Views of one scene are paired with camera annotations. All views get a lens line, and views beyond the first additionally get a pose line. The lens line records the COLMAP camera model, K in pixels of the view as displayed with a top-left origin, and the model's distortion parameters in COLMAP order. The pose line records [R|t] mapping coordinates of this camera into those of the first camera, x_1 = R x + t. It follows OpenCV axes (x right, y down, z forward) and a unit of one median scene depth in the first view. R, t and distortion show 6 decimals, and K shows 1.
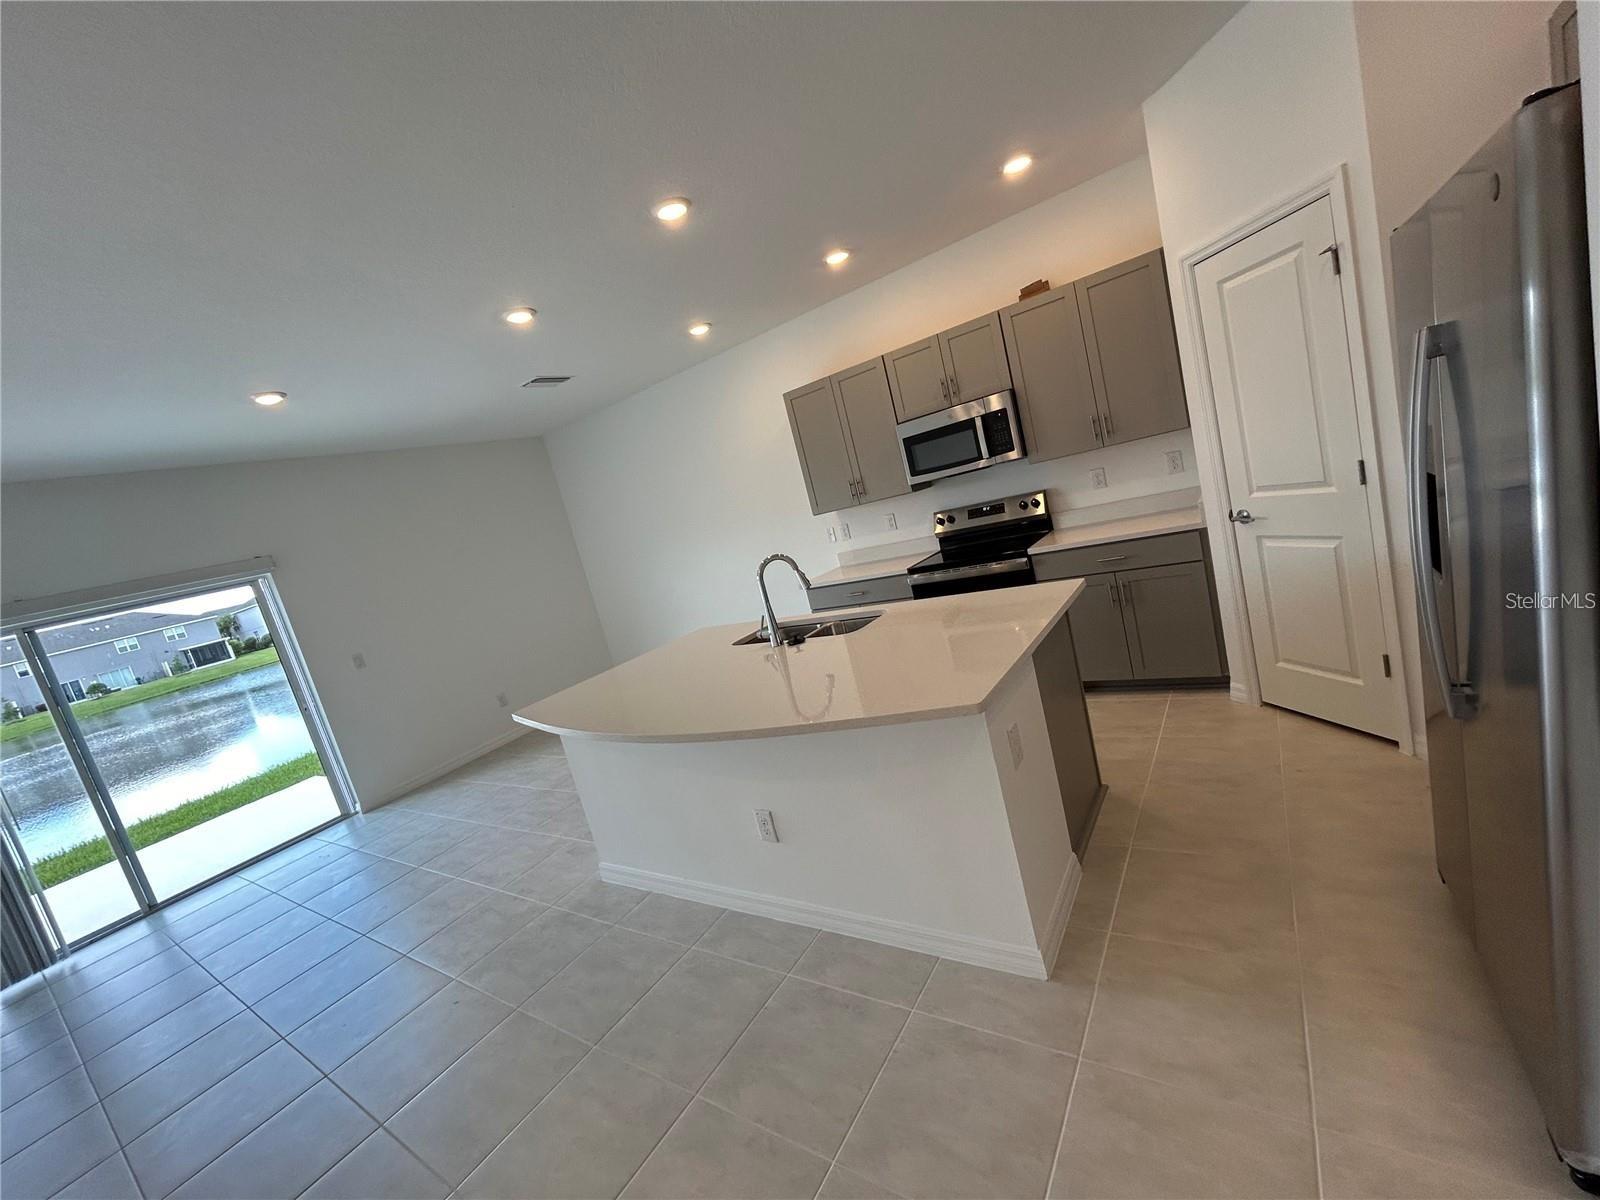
lens RADIAL K [[647.6, 0, 795.4], [0, 647.6, 598.7], [0, 0, 1]] dist [-0.001059, 0.000460]
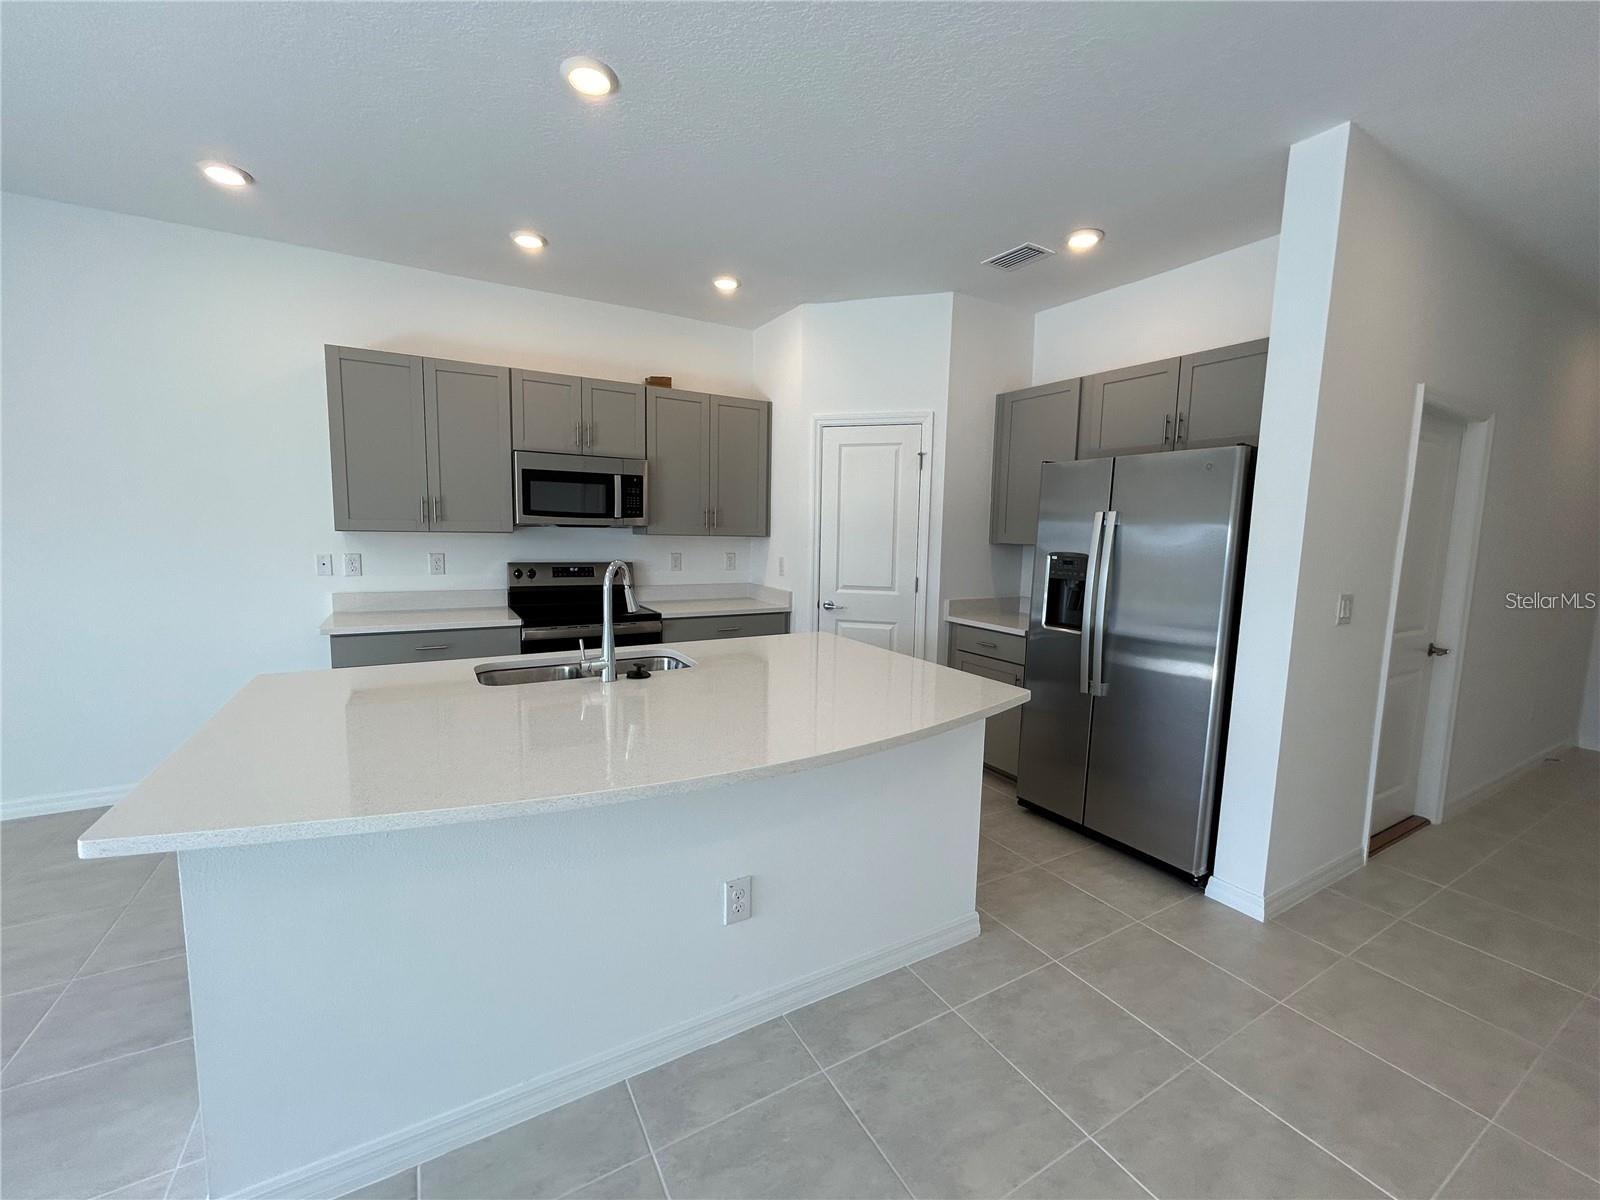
lens RADIAL K [[652.4, 0, 797.3], [0, 652.4, 597.1], [0, 0, 1]] dist [0.001092, 0.000191]
pose [[0.407586, 0.161385, 0.898793, -0.523429], [0.011935, 0.983234, -0.181959, 0.096466], [-0.913089, 0.084892, 0.398826, 0.412320]]
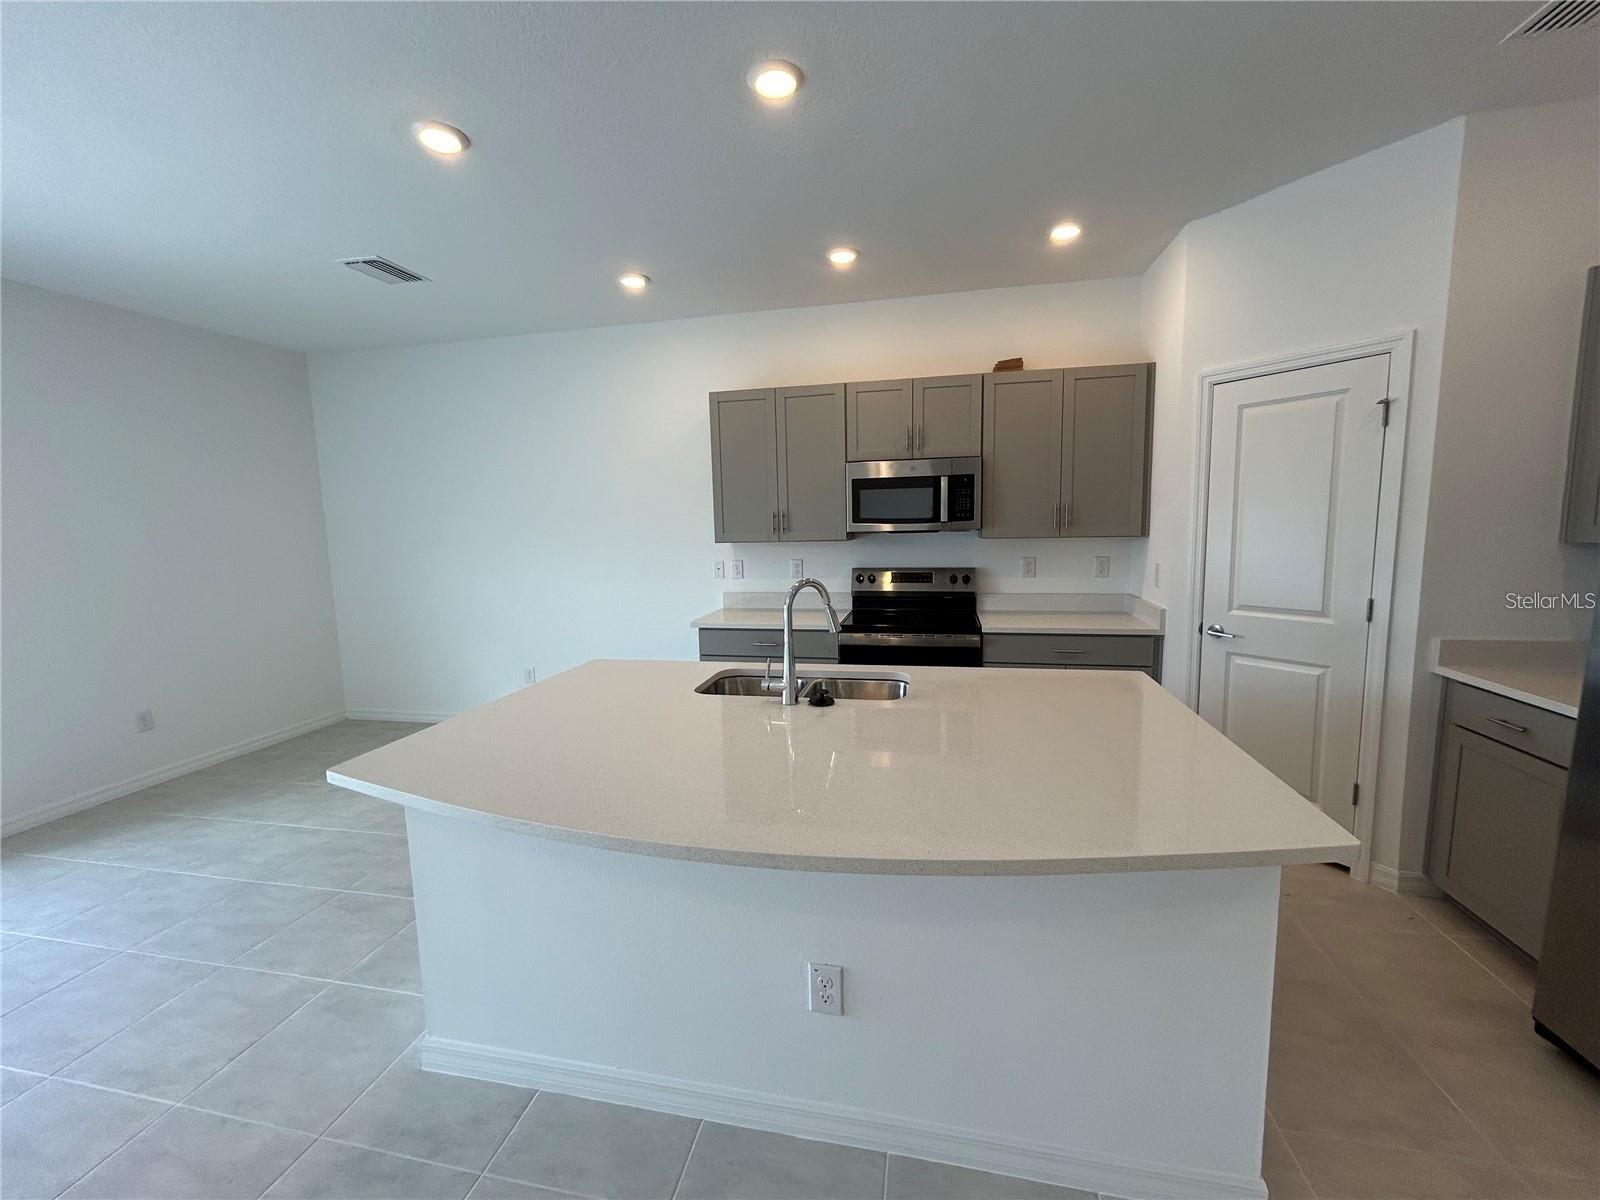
lens RADIAL K [[647.6, 0, 795.4], [0, 647.6, 598.7], [0, 0, 1]] dist [-0.001059, 0.000460]
pose [[0.899789, 0.182091, 0.396512, -0.273301], [-0.147437, 0.982189, -0.116480, 0.034170], [-0.410659, 0.046347, 0.910610, 0.281993]]
